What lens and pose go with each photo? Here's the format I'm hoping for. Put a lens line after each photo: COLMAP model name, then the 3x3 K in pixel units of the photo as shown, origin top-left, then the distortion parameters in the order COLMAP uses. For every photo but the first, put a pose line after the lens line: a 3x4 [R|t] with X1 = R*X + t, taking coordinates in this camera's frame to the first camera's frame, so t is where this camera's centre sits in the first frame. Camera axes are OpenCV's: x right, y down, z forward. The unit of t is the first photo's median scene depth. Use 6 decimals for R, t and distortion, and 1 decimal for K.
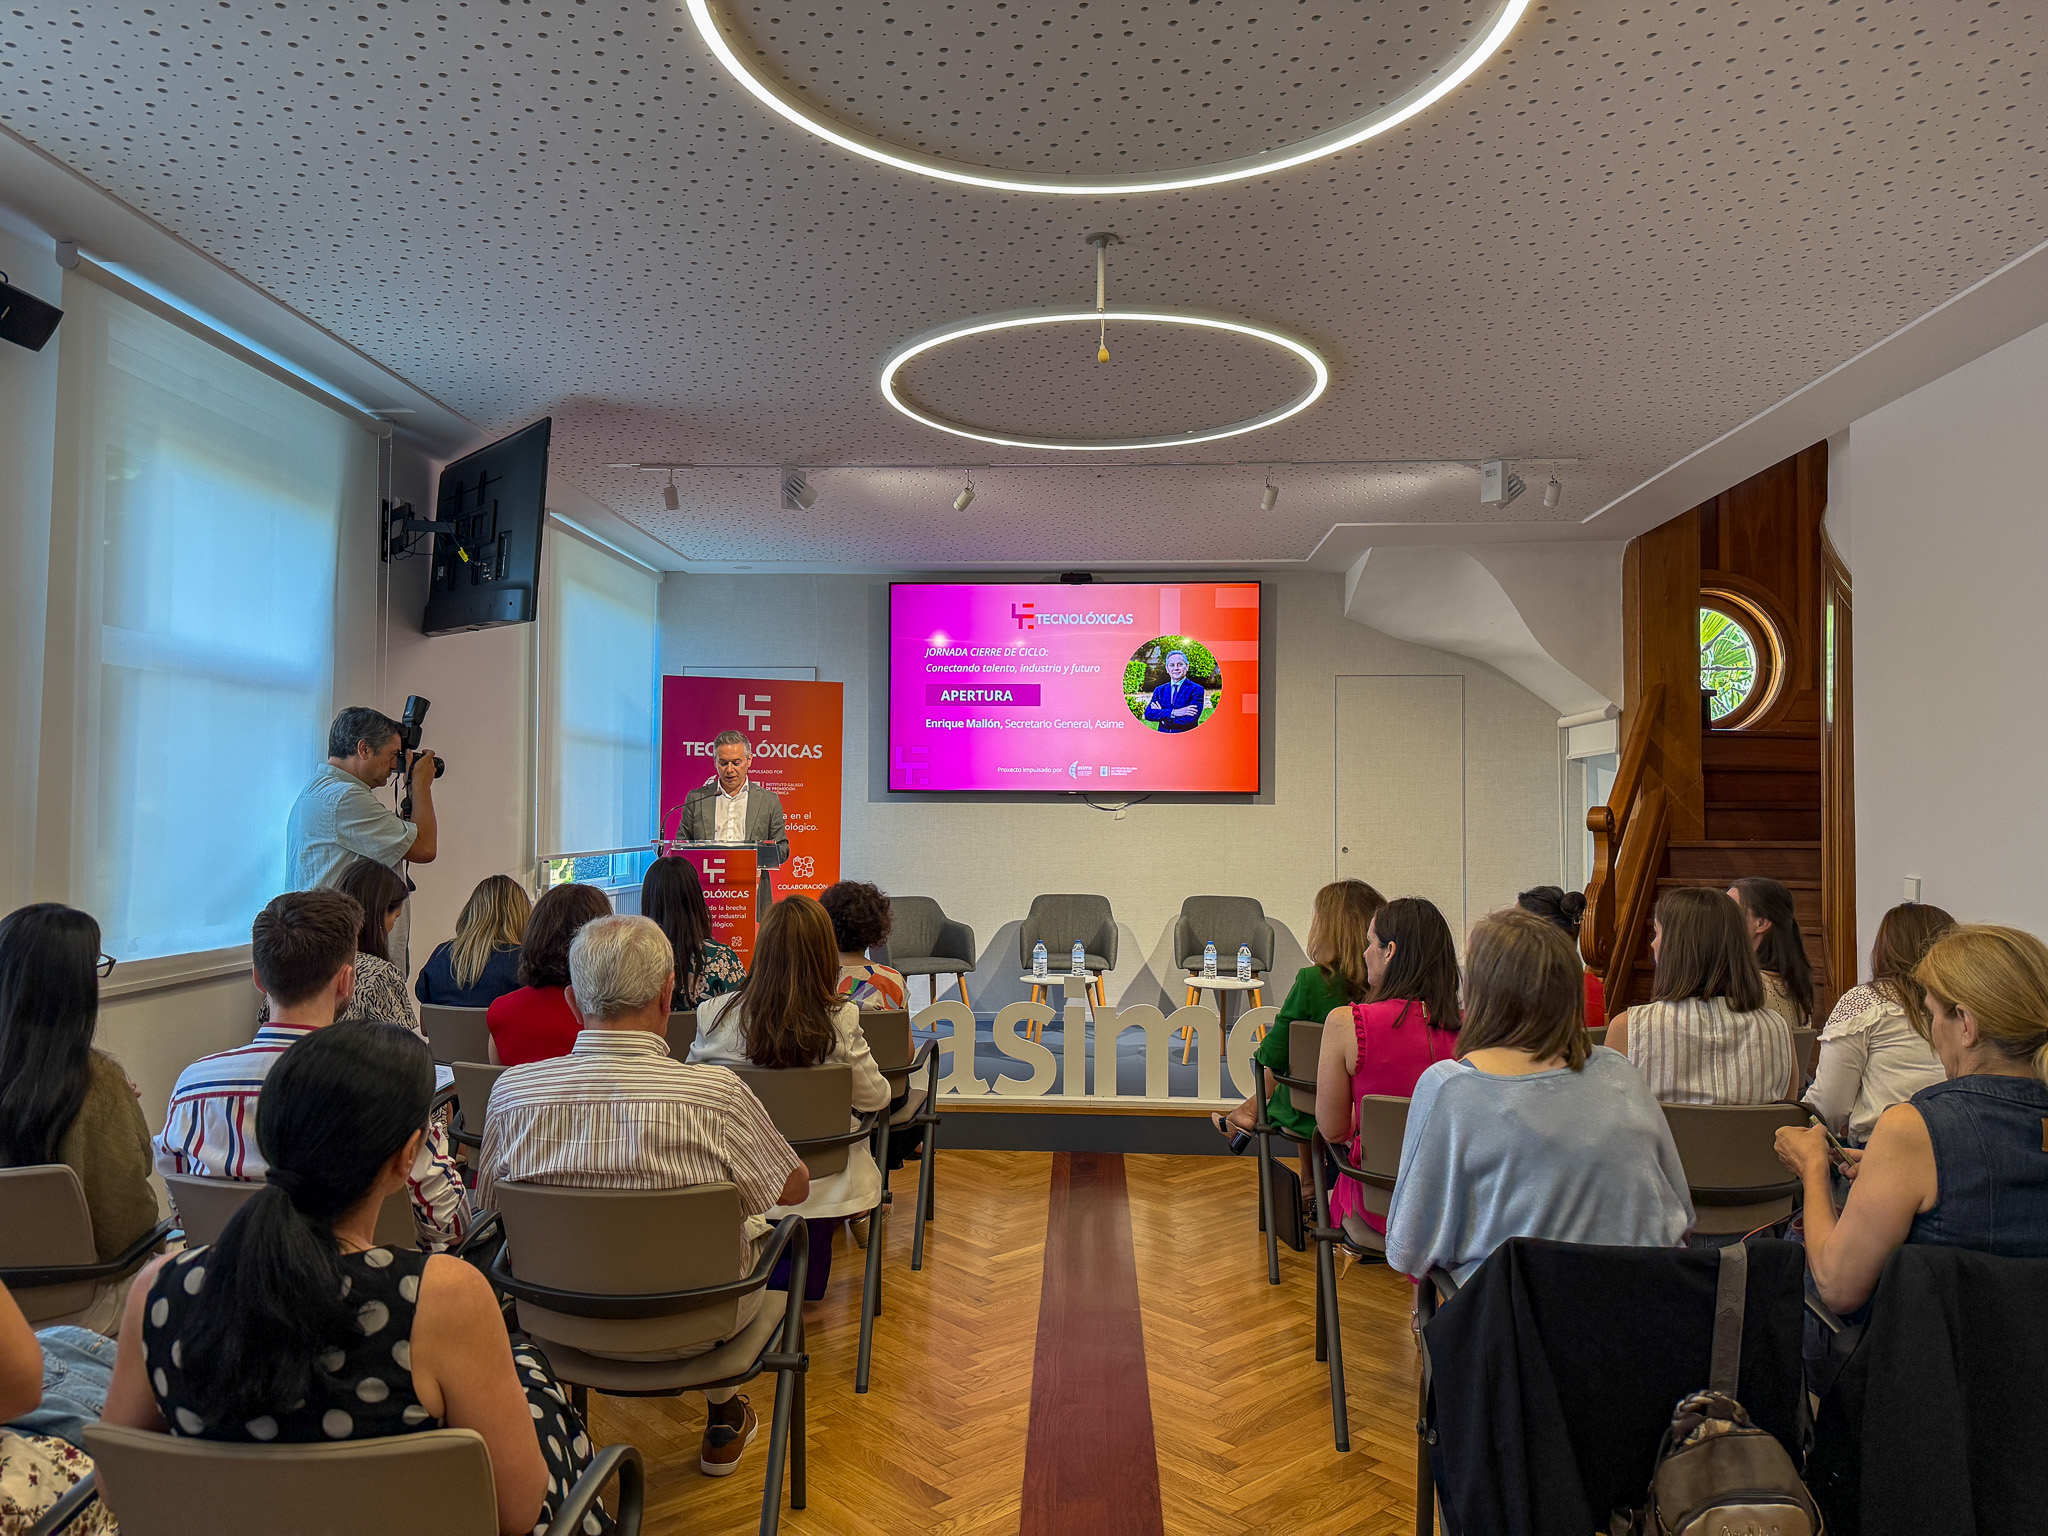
lens RADIAL K [[1363.0, 0, 1035.1], [0, 1363.0, 773.7], [0, 0, 1]] dist [0.060238, -0.000891]
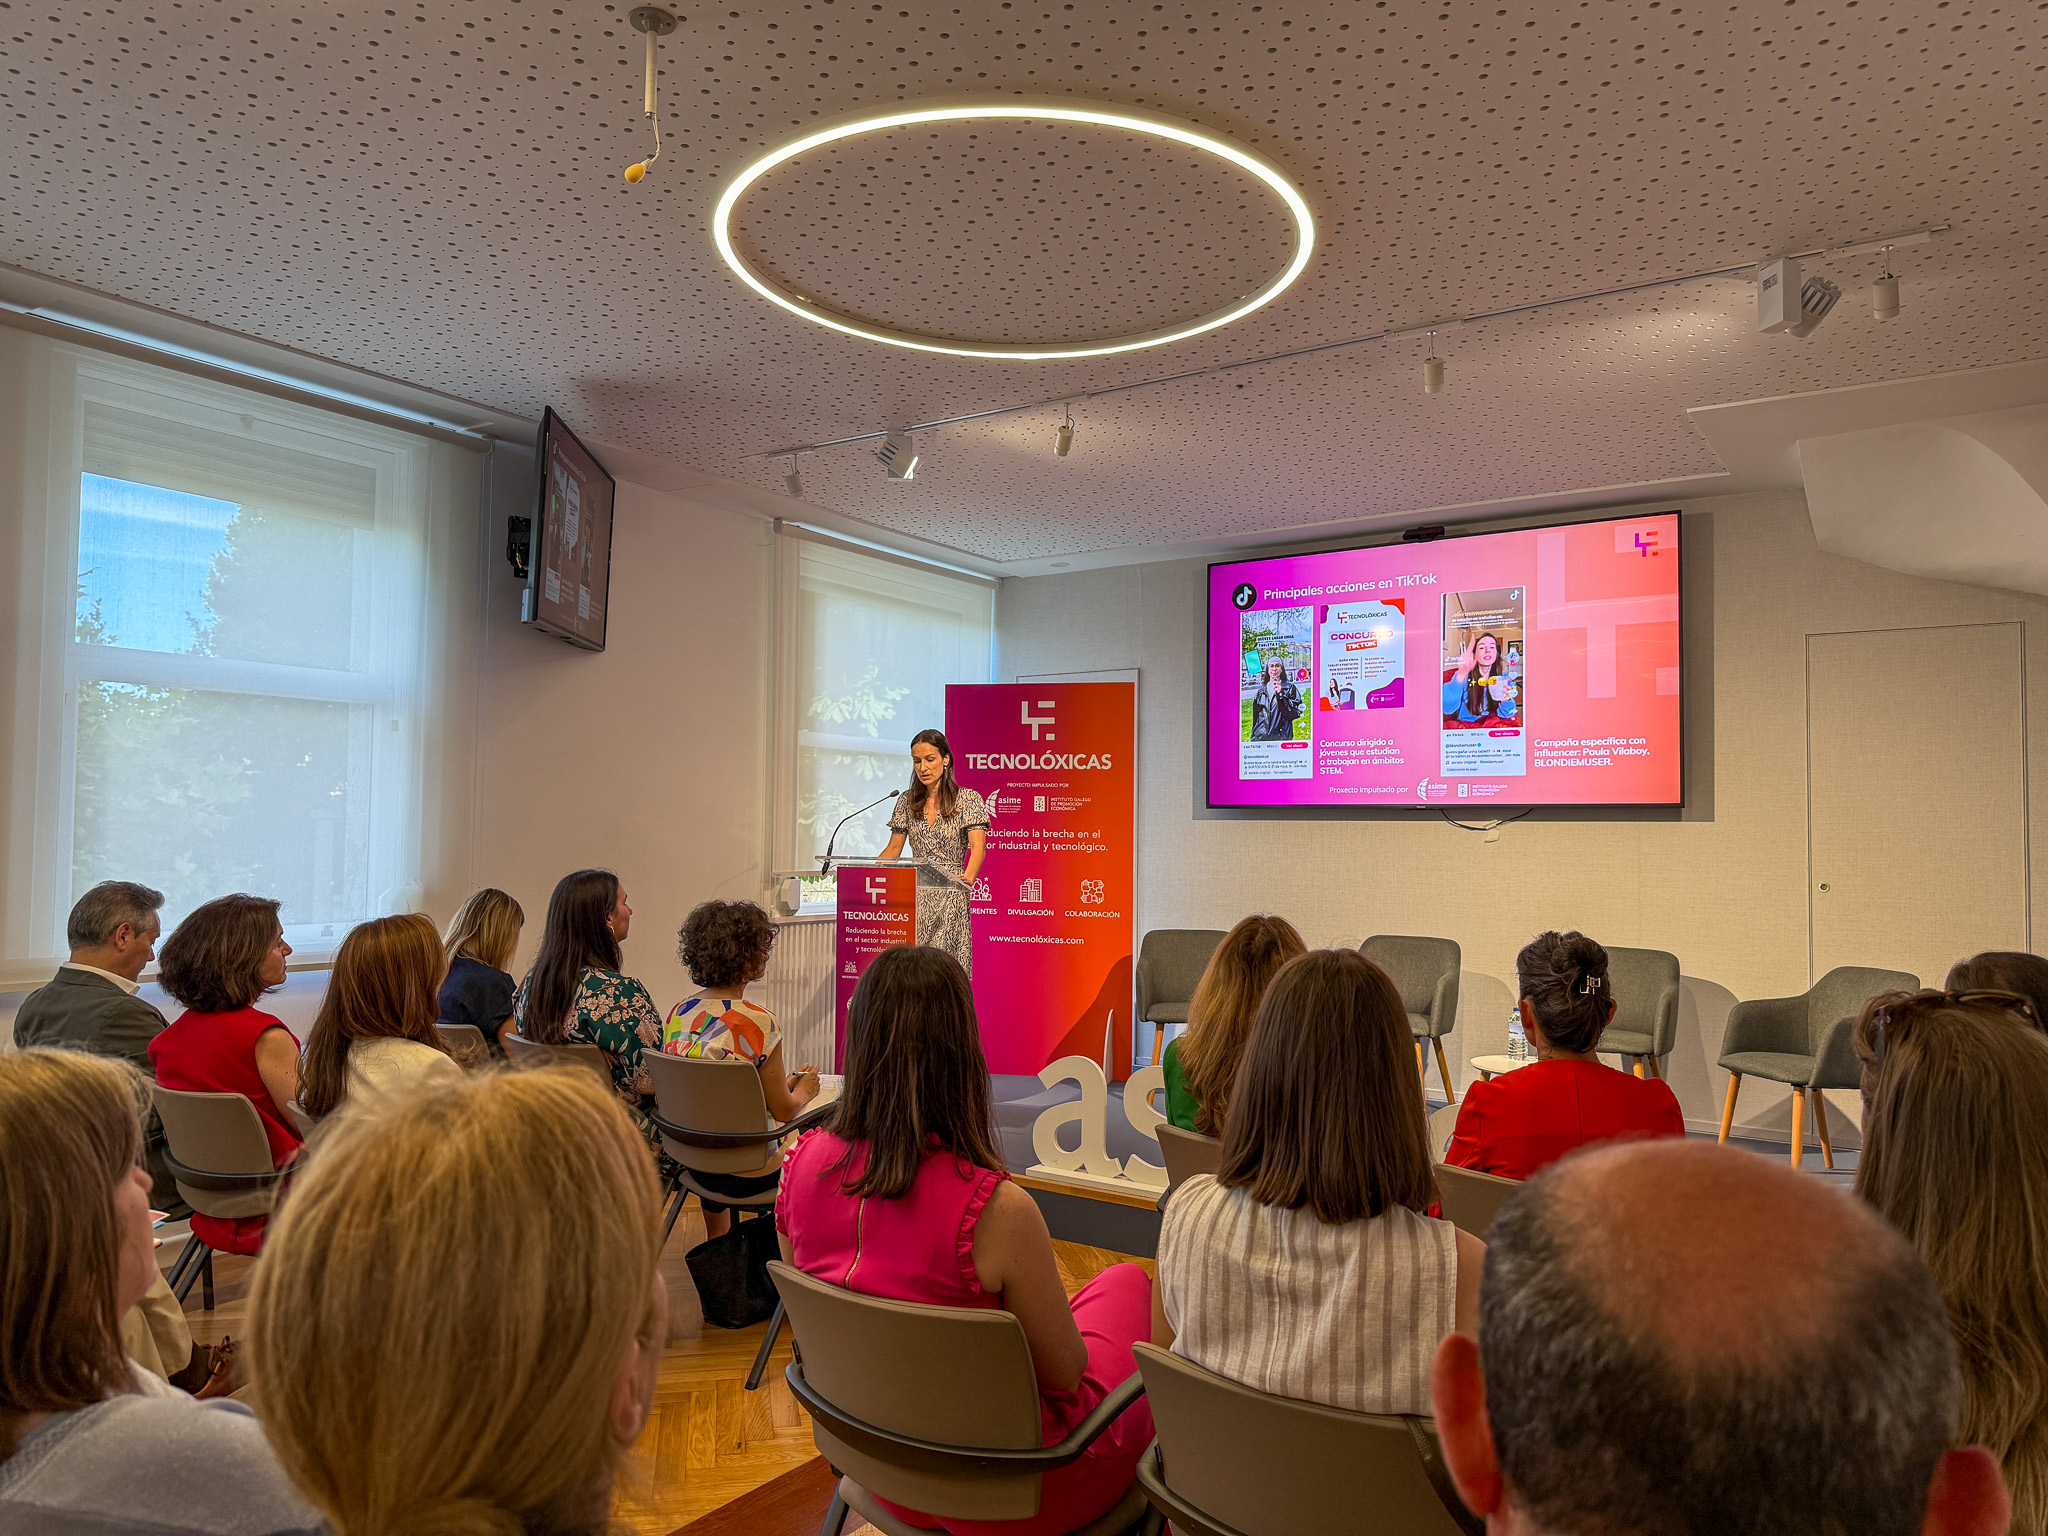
lens RADIAL K [[1363.0, 0, 1035.1], [0, 1363.0, 773.7], [0, 0, 1]] dist [0.060238, -0.000891]
pose [[0.858845, -0.019491, -0.511865, 0.256196], [0.007336, 0.999641, -0.025756, 0.014132], [0.512184, 0.018366, 0.858679, 0.219181]]
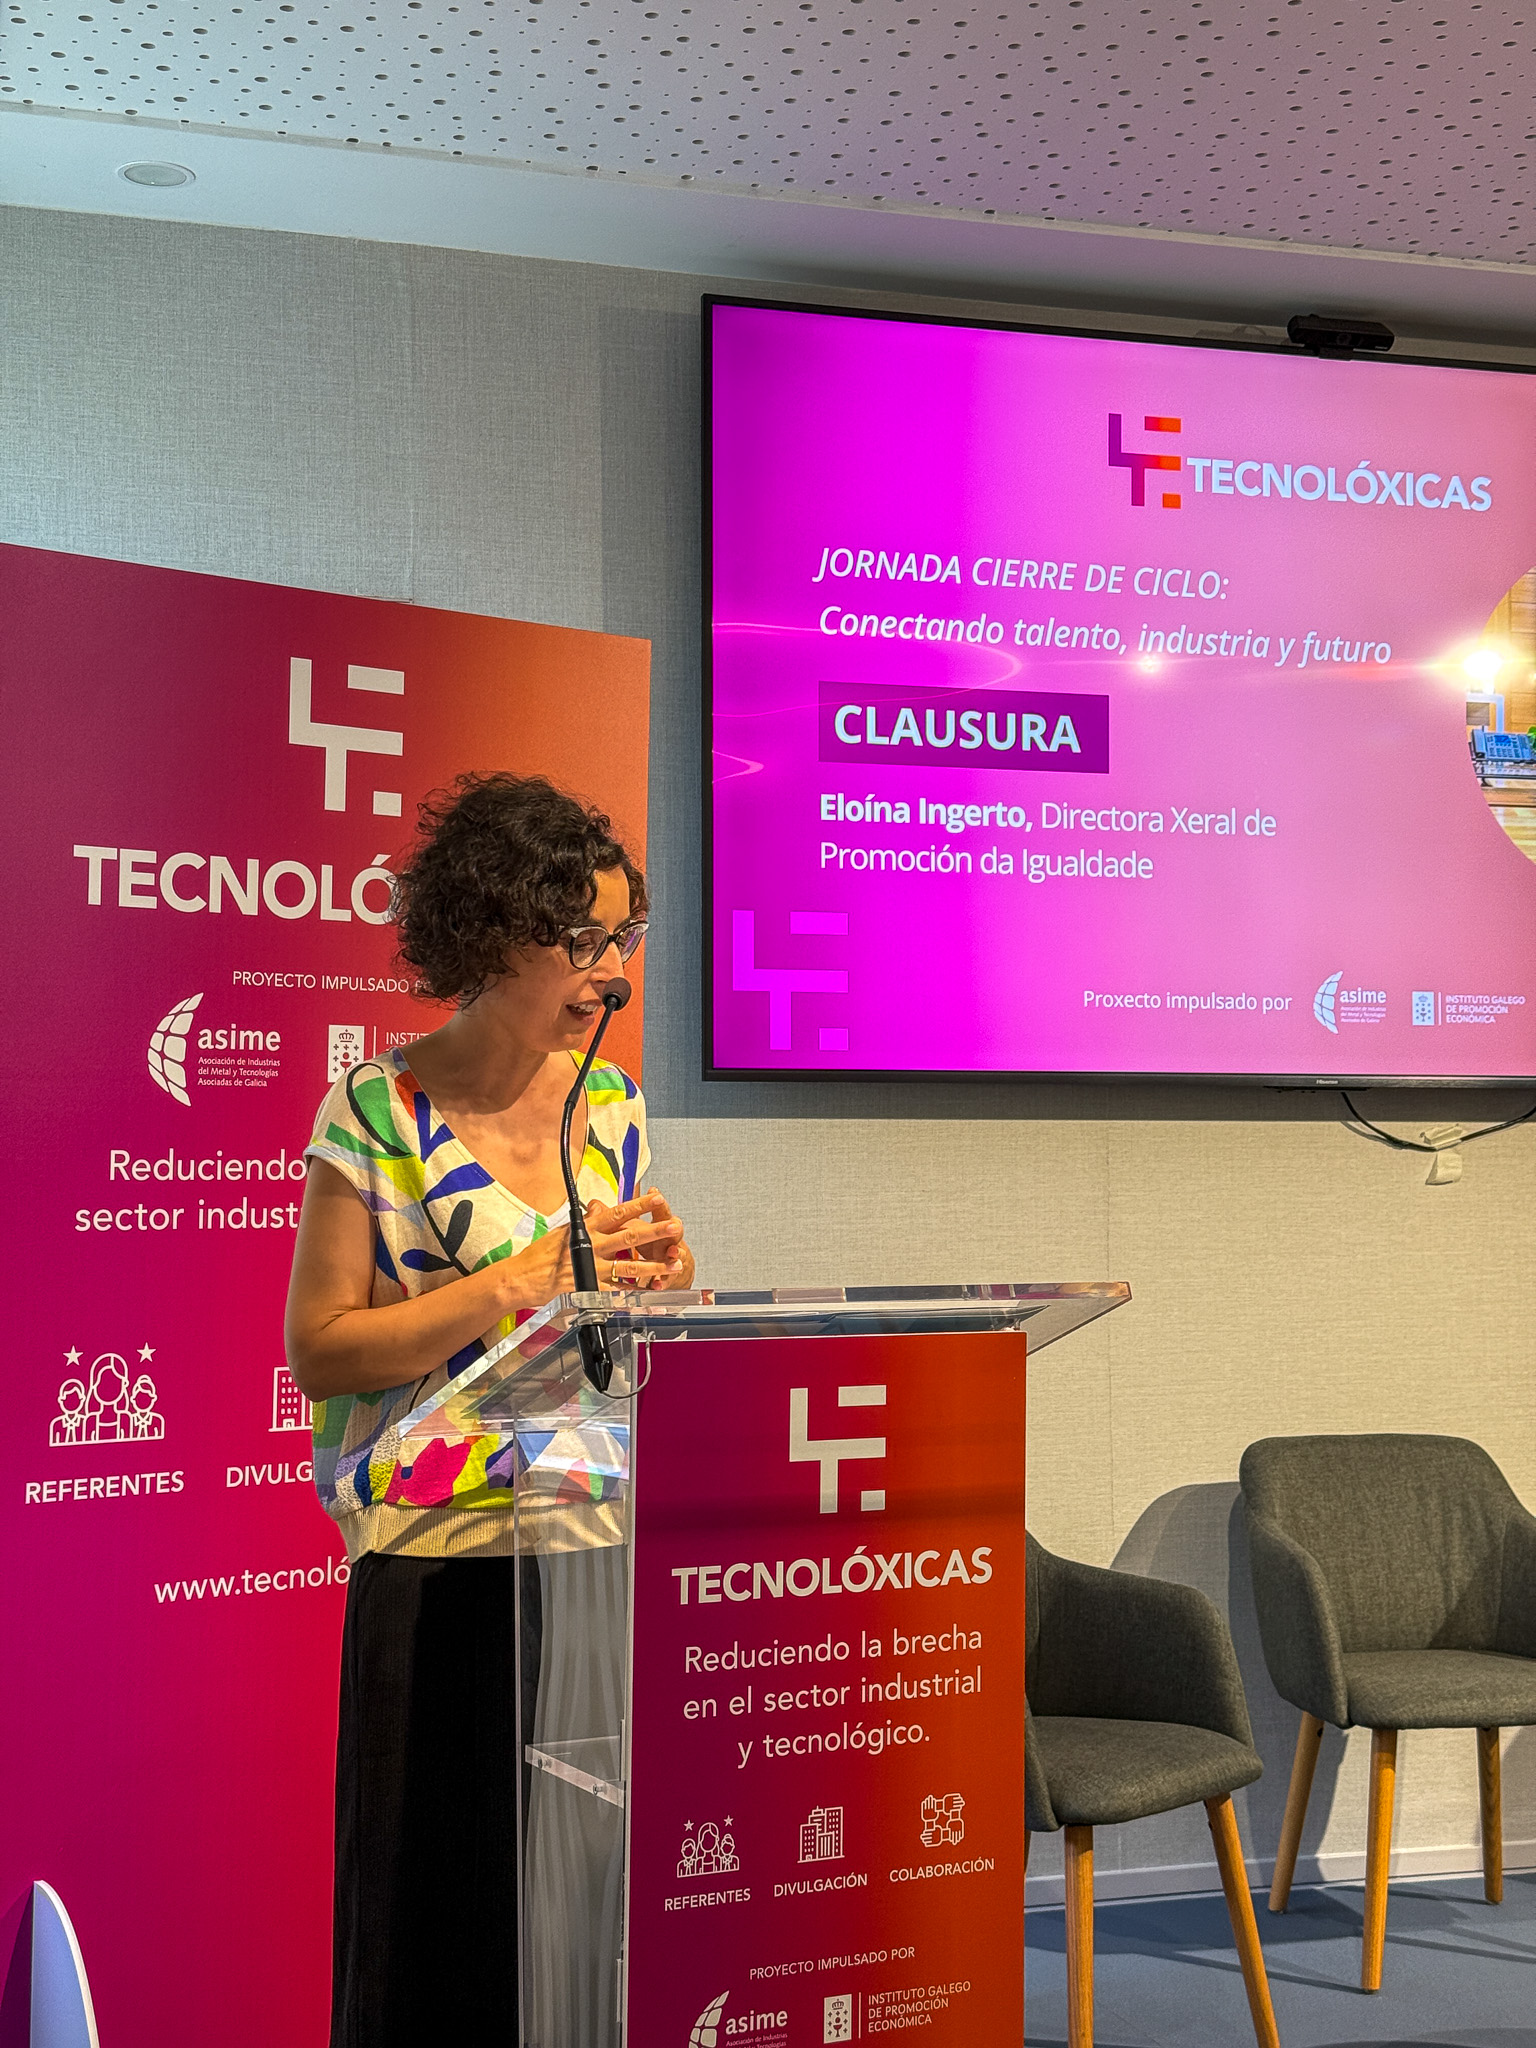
lens RADIAL K [[2829.0, 0, 768.0], [0, 2829.0, 1024.0], [0, 0, 1]] dist [0.120201, -0.049165]
pose [[0.945176, 0.009936, 0.326409, -0.296313], [-0.001873, 0.999686, -0.025005, 0.017899], [-0.326555, 0.023023, 0.944898, 0.504965]]
